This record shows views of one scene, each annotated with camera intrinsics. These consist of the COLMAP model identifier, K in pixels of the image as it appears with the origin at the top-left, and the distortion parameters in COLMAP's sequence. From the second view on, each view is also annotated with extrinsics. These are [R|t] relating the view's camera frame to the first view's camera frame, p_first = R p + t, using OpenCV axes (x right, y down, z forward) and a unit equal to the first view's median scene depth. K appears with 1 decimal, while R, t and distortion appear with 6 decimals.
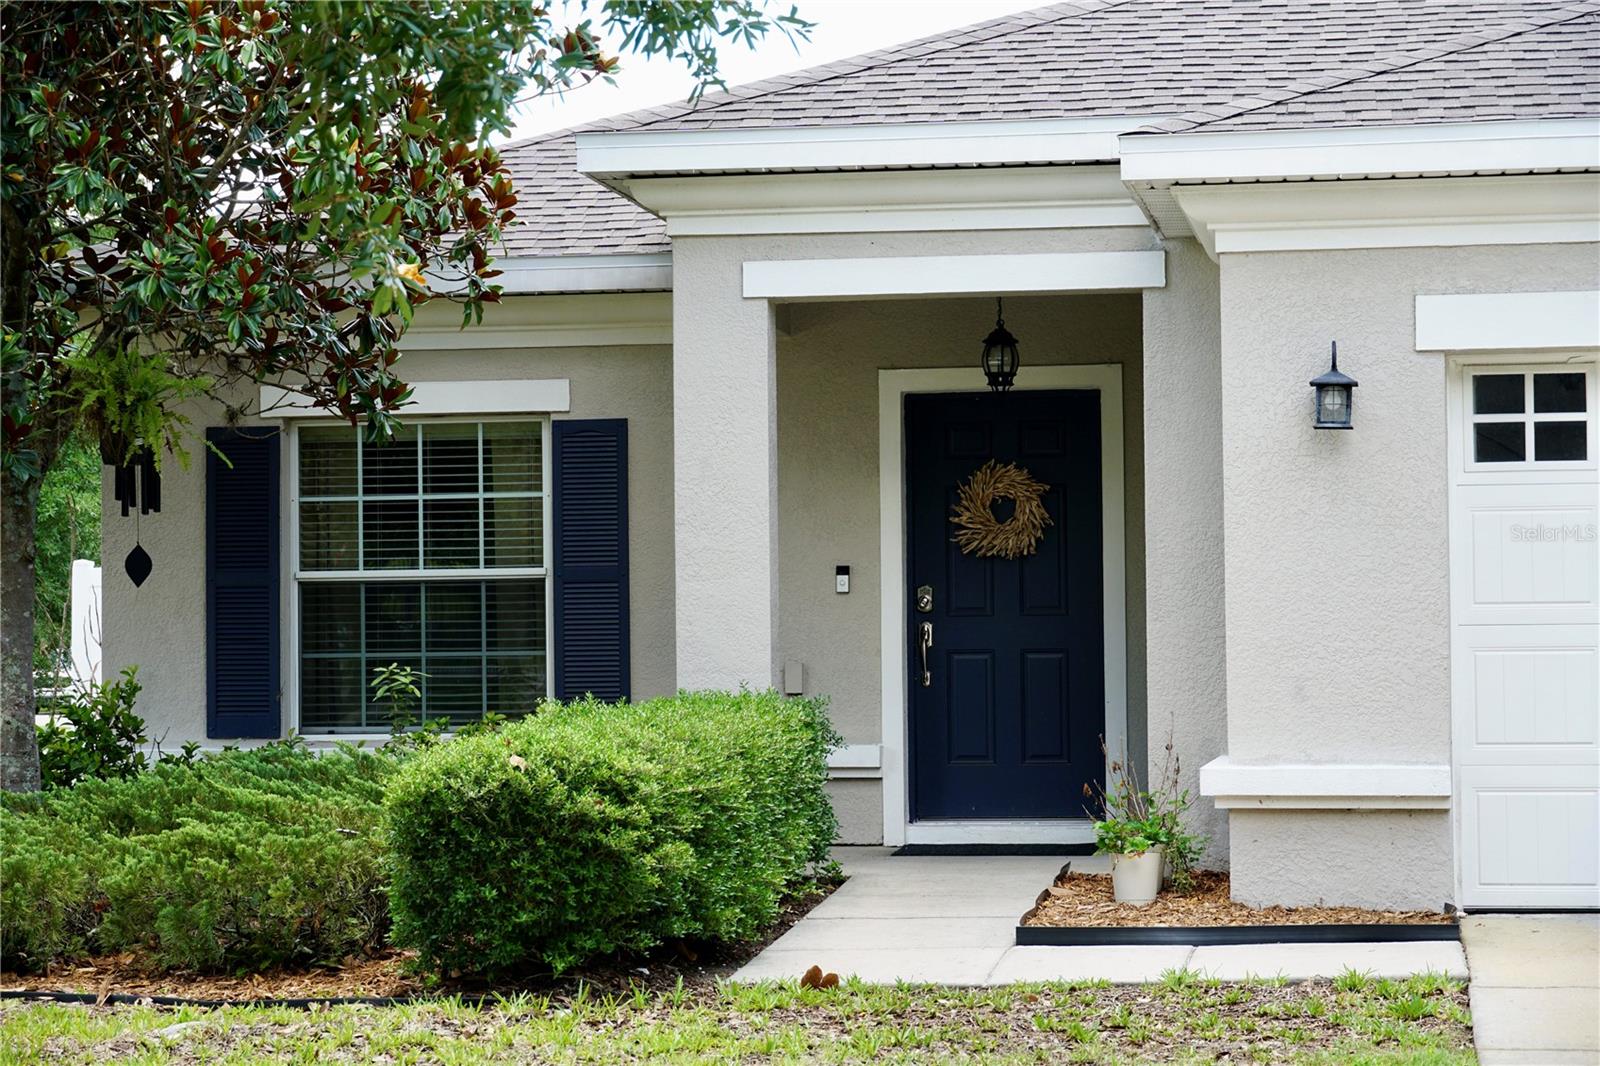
lens RADIAL K [[3762.7, 0, 798.8], [0, 3762.7, 533.6], [0, 0, 1]] dist [0.036424, 0.000000]
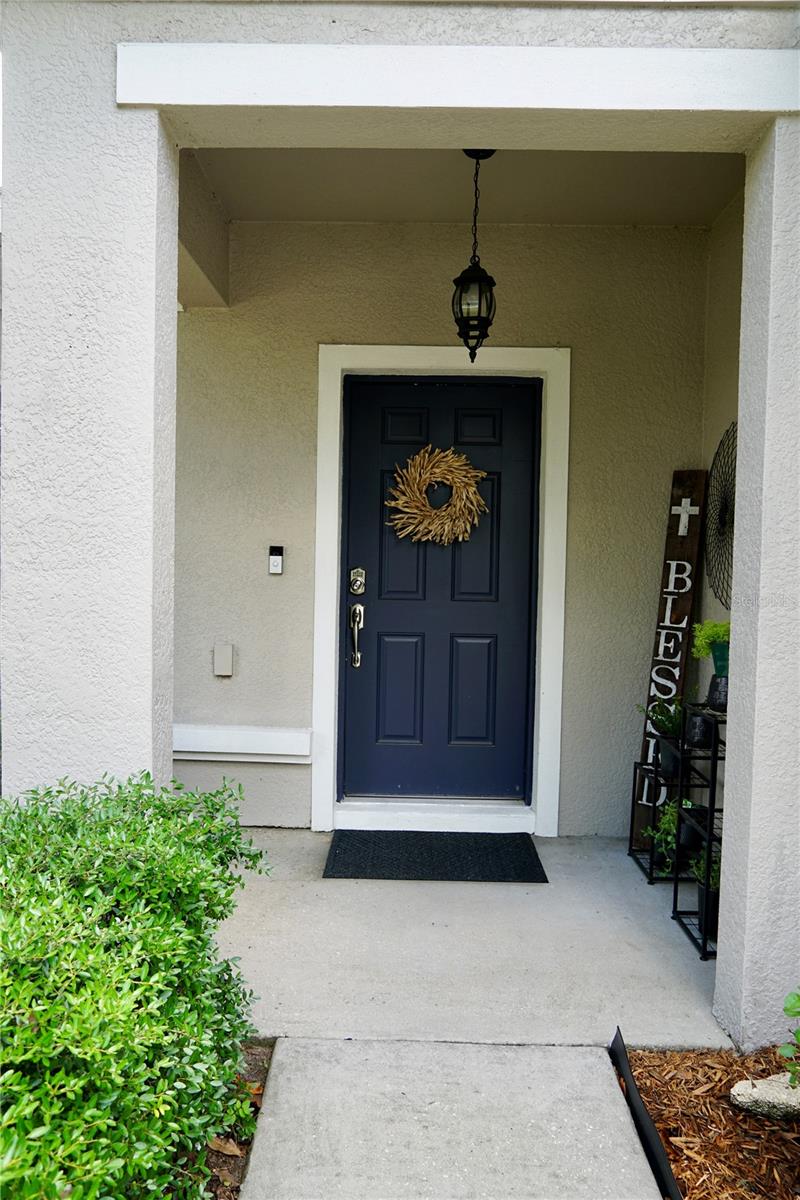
lens RADIAL K [[897.1, 0, 396.1], [0, 897.1, 602.1], [0, 0, 1]] dist [-0.052137, 0.056247]
pose [[0.990286, 0.023474, 0.137052, 0.009570], [-0.034321, 0.996415, 0.077326, 0.003483], [-0.134745, -0.081279, 0.987541, 0.671966]]
